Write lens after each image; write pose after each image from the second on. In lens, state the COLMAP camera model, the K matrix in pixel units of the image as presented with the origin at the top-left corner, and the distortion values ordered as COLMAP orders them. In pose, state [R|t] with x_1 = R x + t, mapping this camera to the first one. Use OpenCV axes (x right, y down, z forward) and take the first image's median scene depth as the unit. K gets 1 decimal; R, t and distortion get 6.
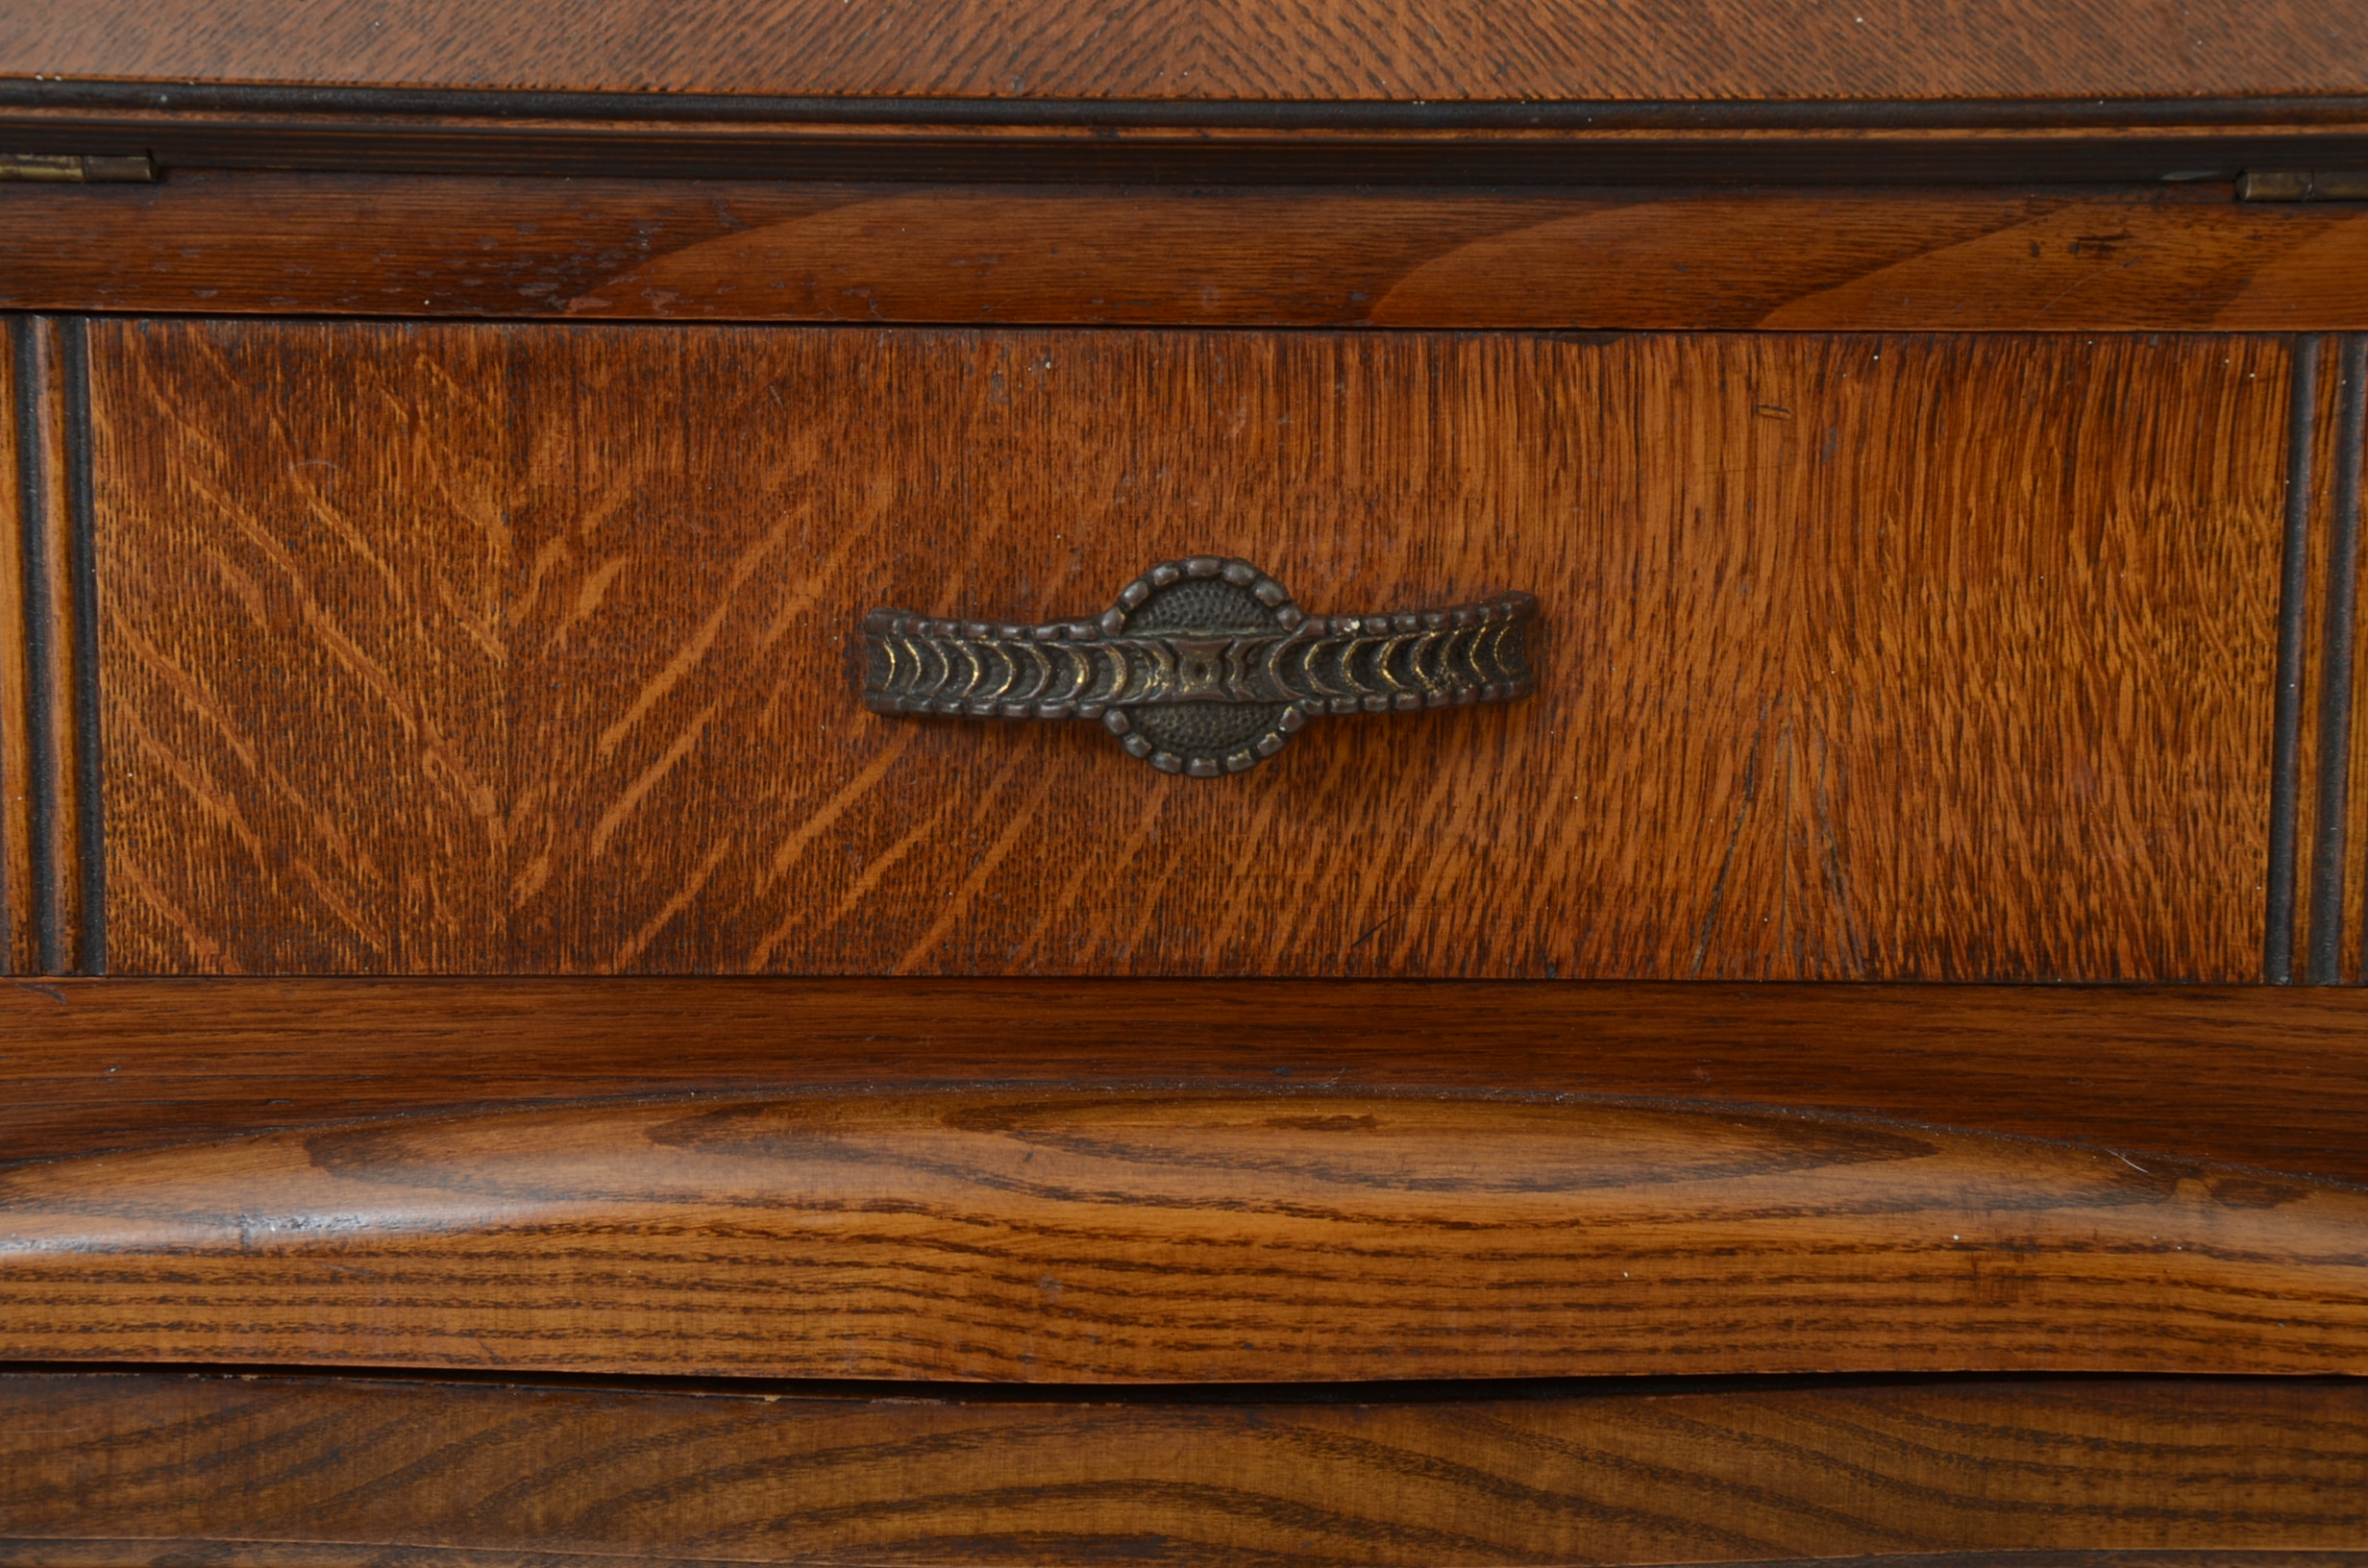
lens RADIAL K [[5155.2, 0, 1179.3], [0, 5155.2, 783.2], [0, 0, 1]] dist [0.365075, 0.000000]
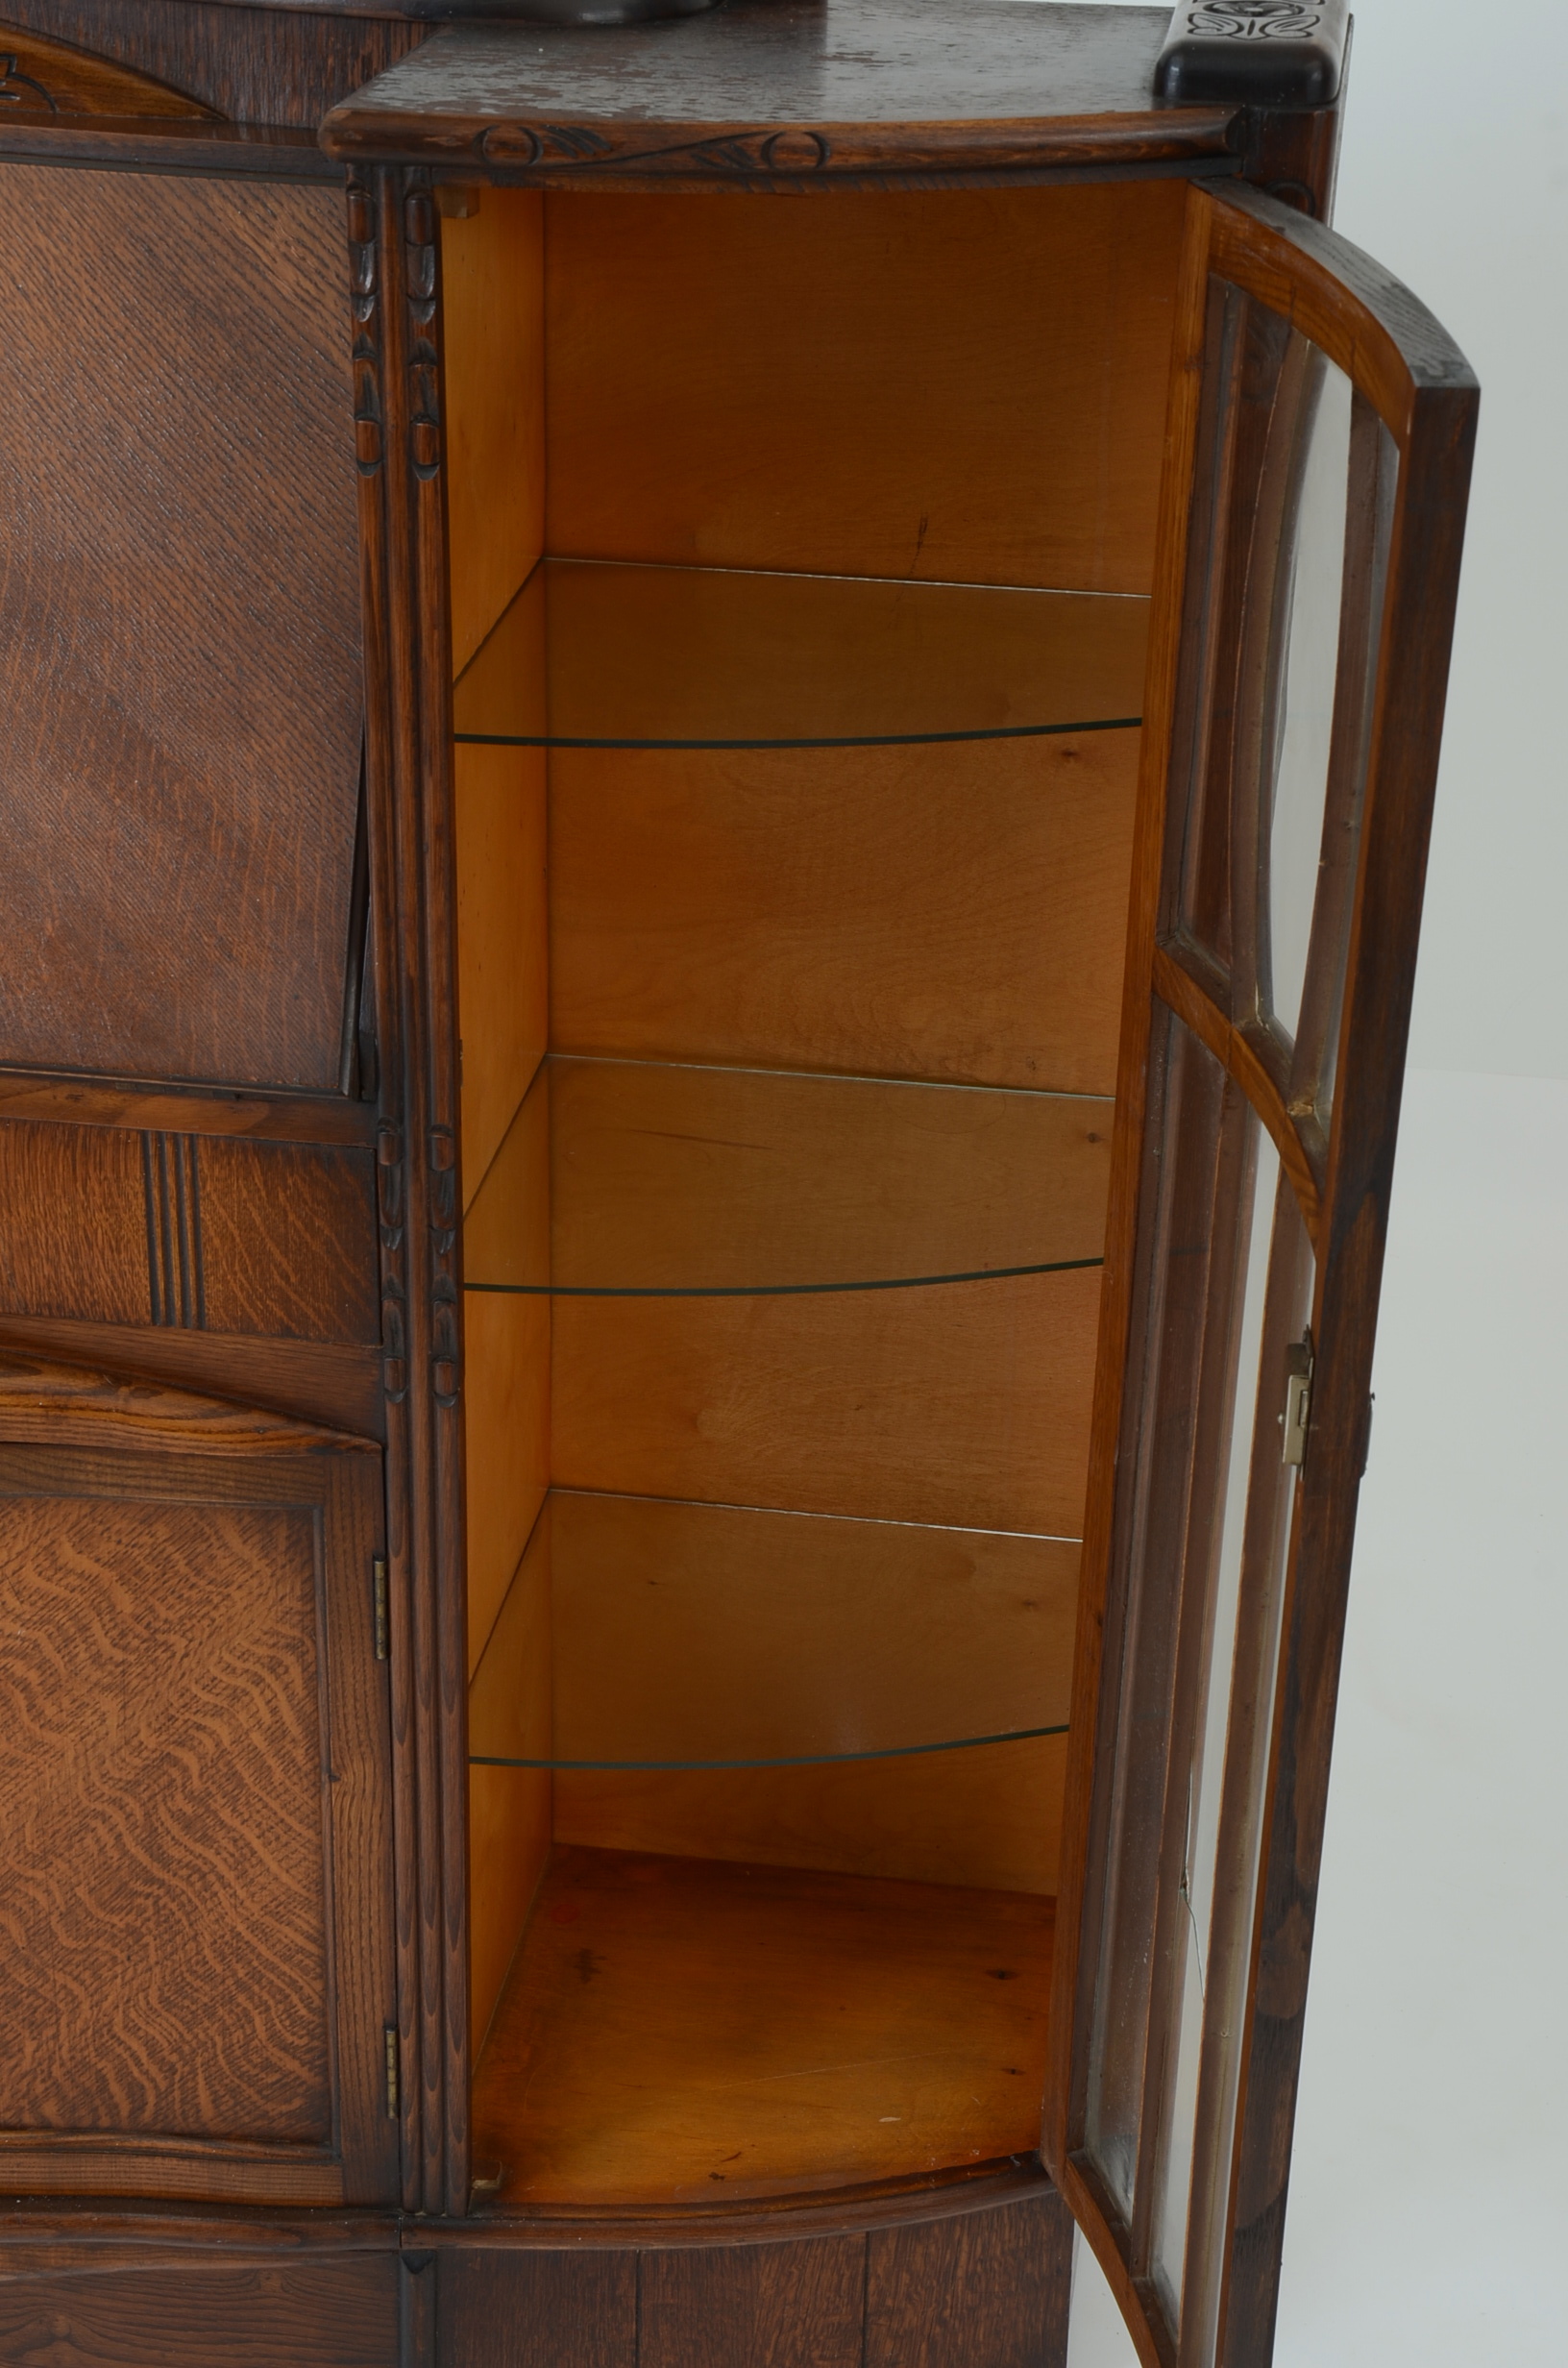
lens RADIAL K [[3697.4, 0, 849.7], [0, 3697.4, 1228.2], [0, 0, 1]] dist [0.194850, 0.000000]
pose [[0.988386, 0.084046, -0.126607, 0.884971], [-0.045513, 0.958613, 0.281051, -0.647213], [0.144989, -0.272025, 0.951305, -0.984611]]
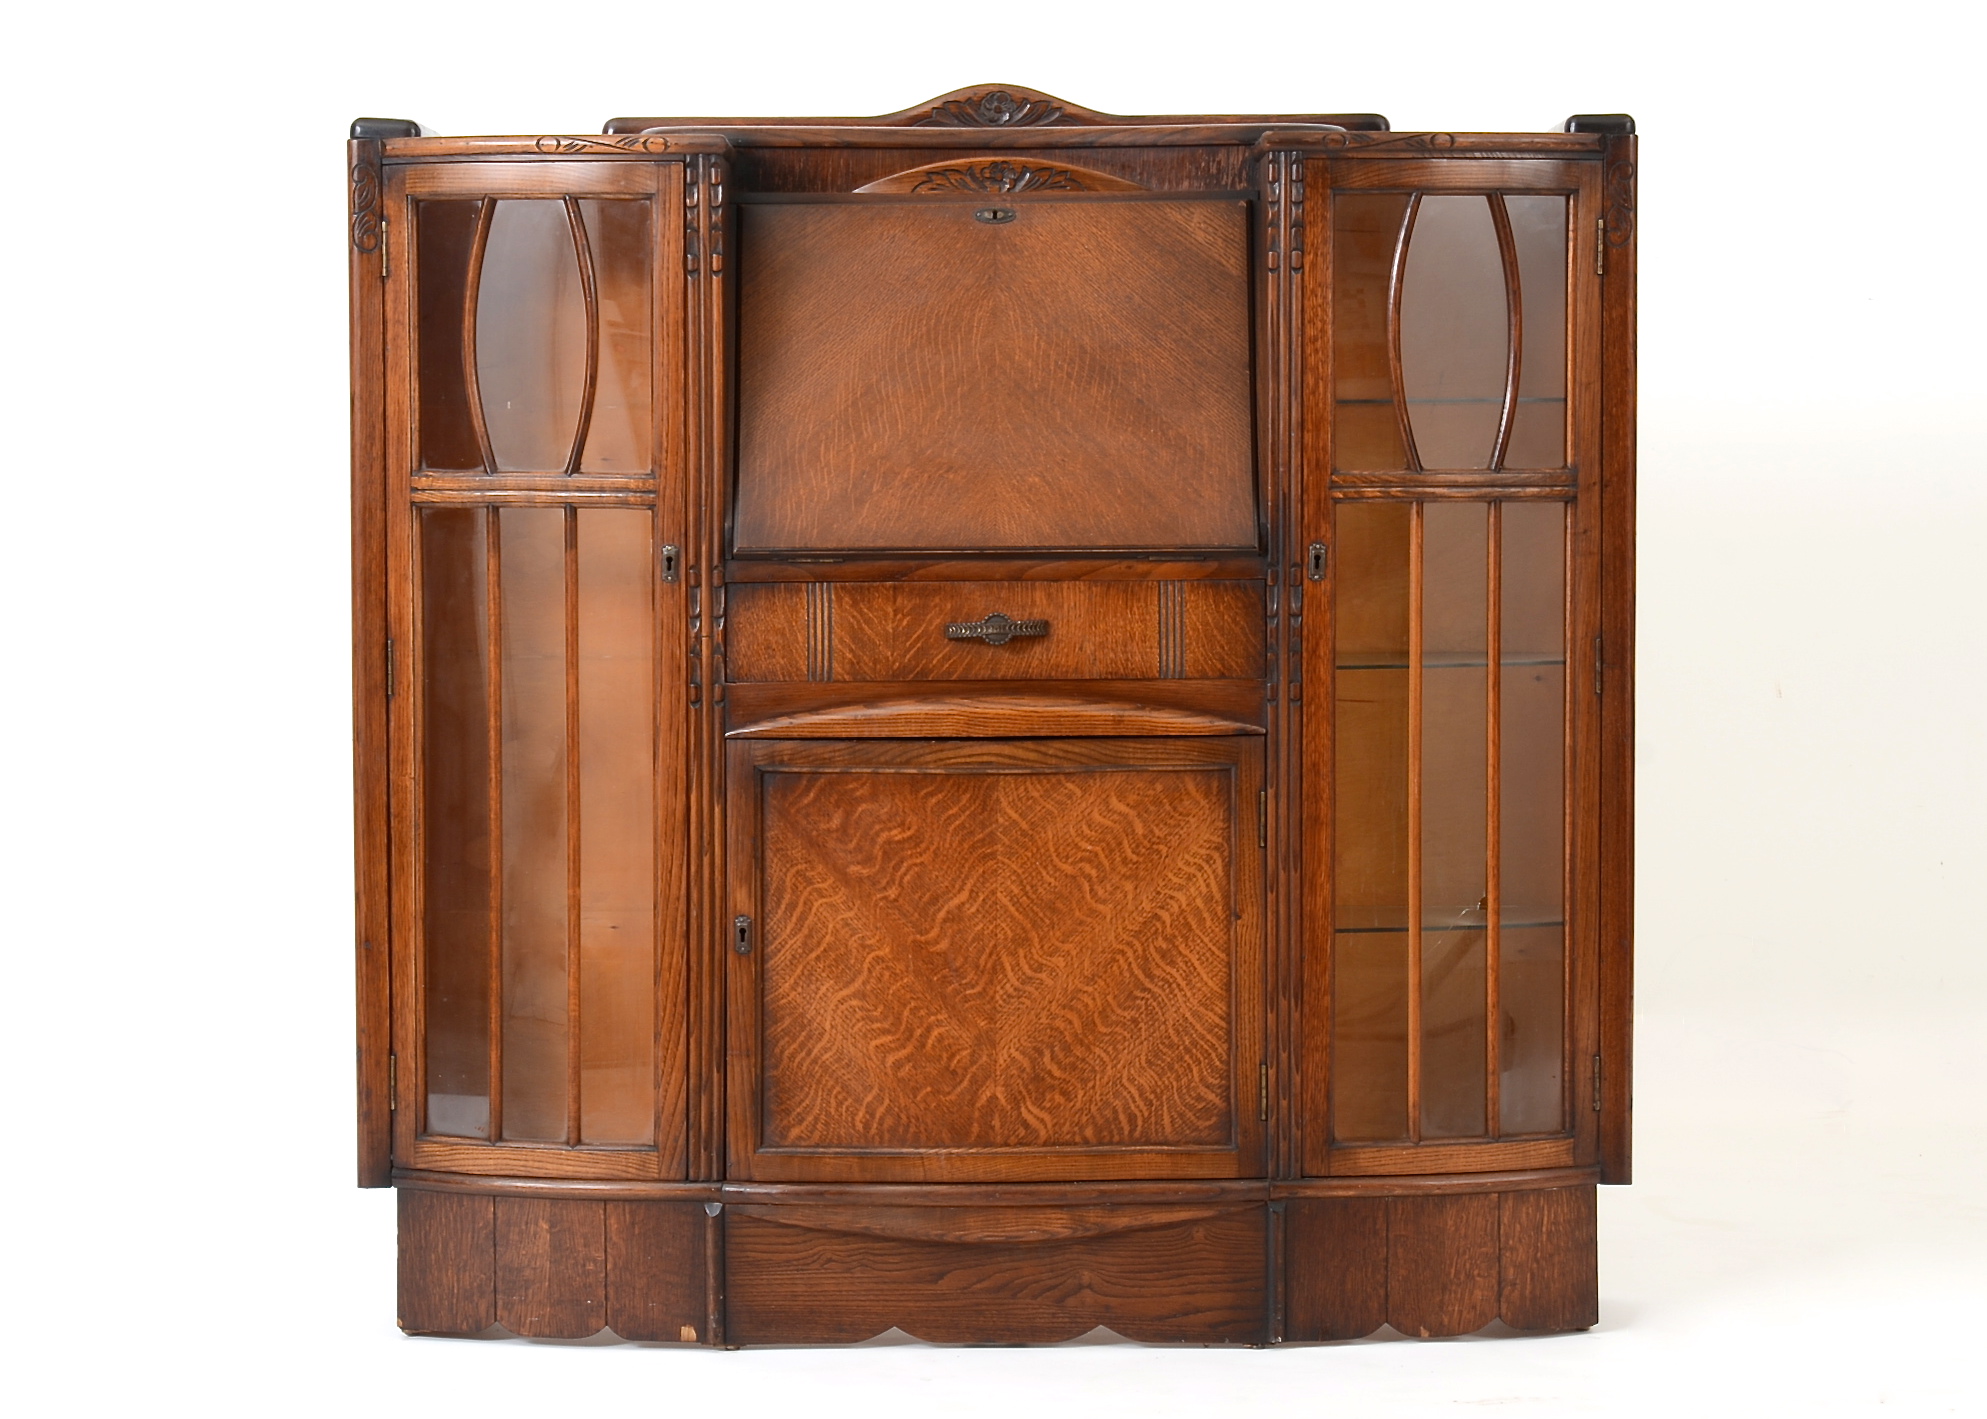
lens RADIAL K [[5377.8, 0, 978.4], [0, 5377.8, 610.4], [0, 0, 1]] dist [0.211754, 0.000000]
pose [[0.999809, -0.014062, -0.013591, 0.073887], [0.011724, 0.987210, -0.158993, 1.043332], [0.015653, 0.158803, 0.987186, -5.789951]]
